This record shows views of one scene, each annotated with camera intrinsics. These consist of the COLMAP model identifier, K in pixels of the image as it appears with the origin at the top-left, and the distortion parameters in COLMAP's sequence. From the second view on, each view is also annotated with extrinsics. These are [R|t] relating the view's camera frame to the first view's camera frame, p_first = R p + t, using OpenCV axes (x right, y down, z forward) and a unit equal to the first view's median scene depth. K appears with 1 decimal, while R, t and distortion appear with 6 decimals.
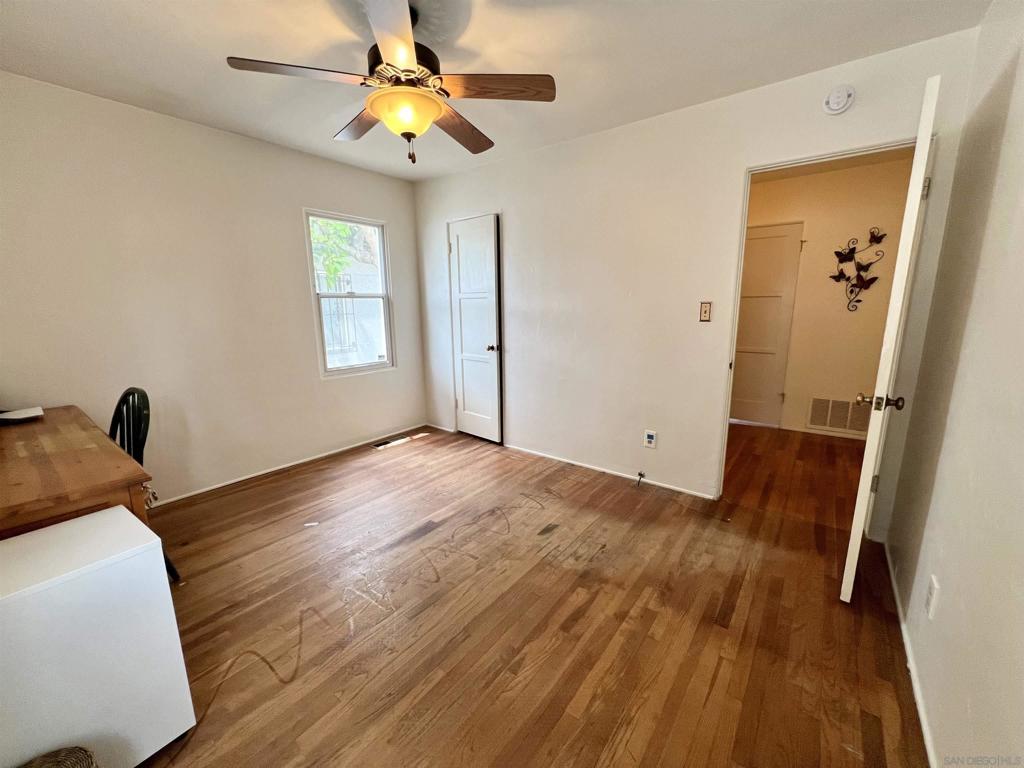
lens RADIAL K [[408.1, 0, 514.0], [0, 408.1, 385.7], [0, 0, 1]] dist [-0.000533, -0.000189]
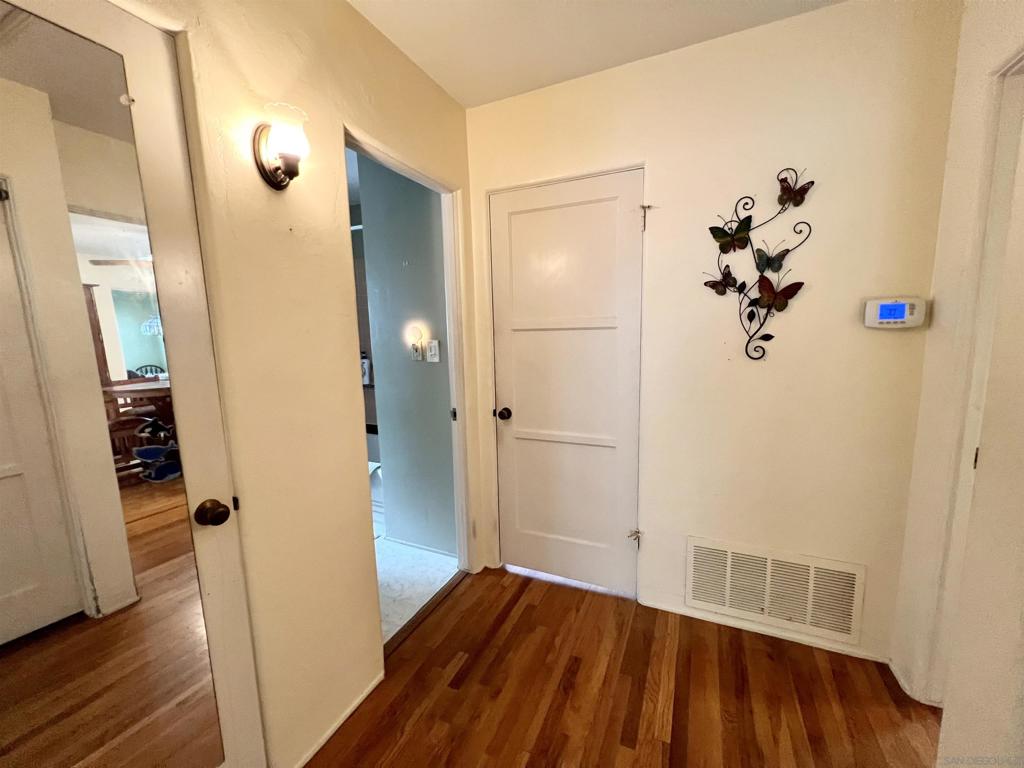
lens RADIAL K [[410.6, 0, 512.0], [0, 410.6, 388.1], [0, 0, 1]] dist [-0.001417, -0.000074]
pose [[0.976124, -0.040791, 0.213349, 0.480369], [0.055034, 0.996604, -0.061247, -0.140964], [-0.210126, 0.071526, 0.975054, 0.631101]]
